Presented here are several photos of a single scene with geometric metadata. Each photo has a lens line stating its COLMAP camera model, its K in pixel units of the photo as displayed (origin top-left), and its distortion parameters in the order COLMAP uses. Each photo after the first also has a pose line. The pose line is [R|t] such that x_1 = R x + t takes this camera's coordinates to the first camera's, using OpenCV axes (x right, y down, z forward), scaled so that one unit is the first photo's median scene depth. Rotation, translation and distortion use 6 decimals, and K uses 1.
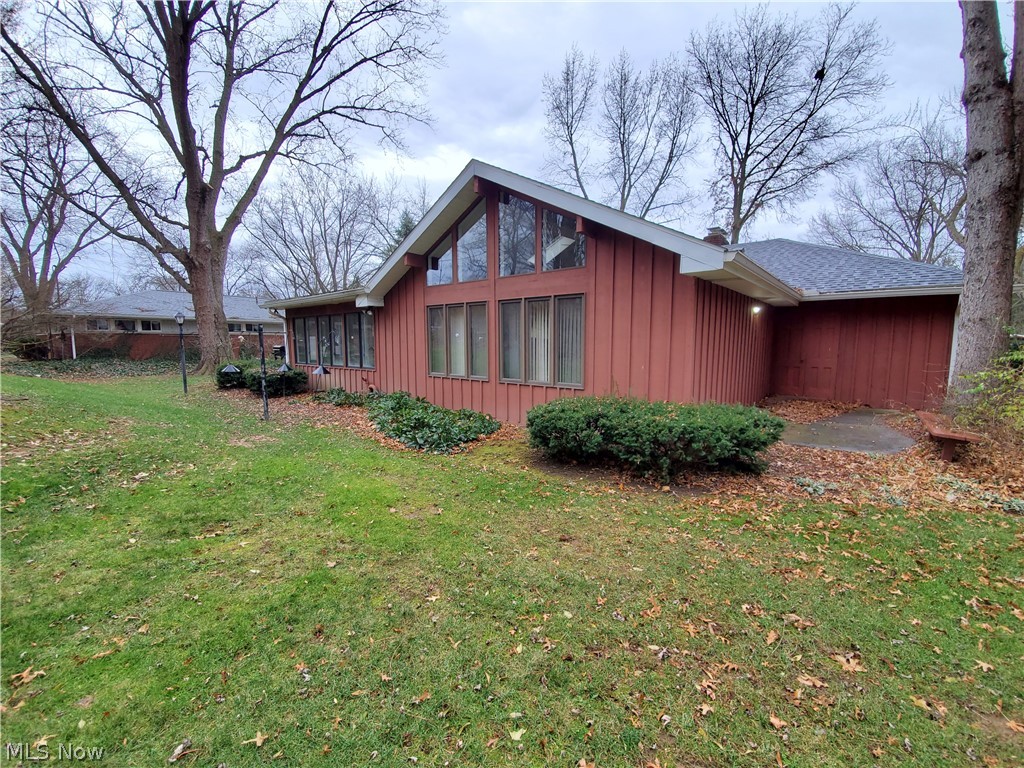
lens RADIAL K [[412.2, 0, 512.0], [0, 412.2, 384.0], [0, 0, 1]] dist [-0.000934, -0.000074]
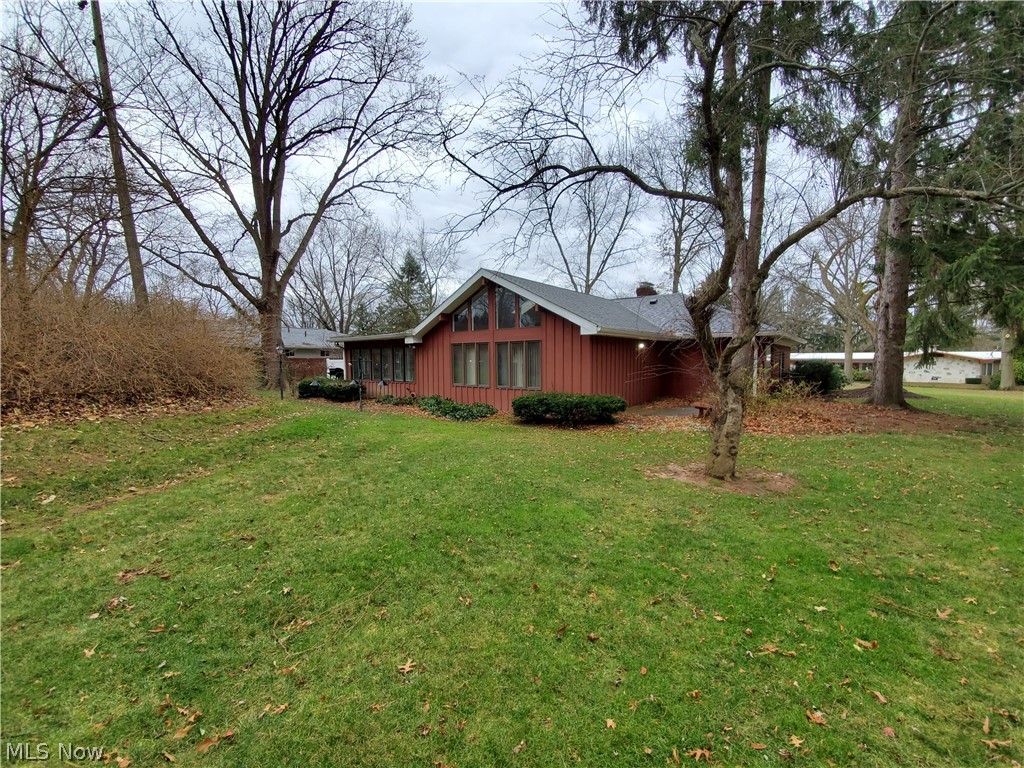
lens RADIAL K [[412.2, 0, 512.0], [0, 412.2, 384.0], [0, 0, 1]] dist [-0.000934, -0.000074]
pose [[0.999454, -0.009108, 0.031773, -0.015757], [0.010475, 0.999014, -0.043140, 0.046057], [-0.031349, 0.043449, 0.998564, -0.637055]]
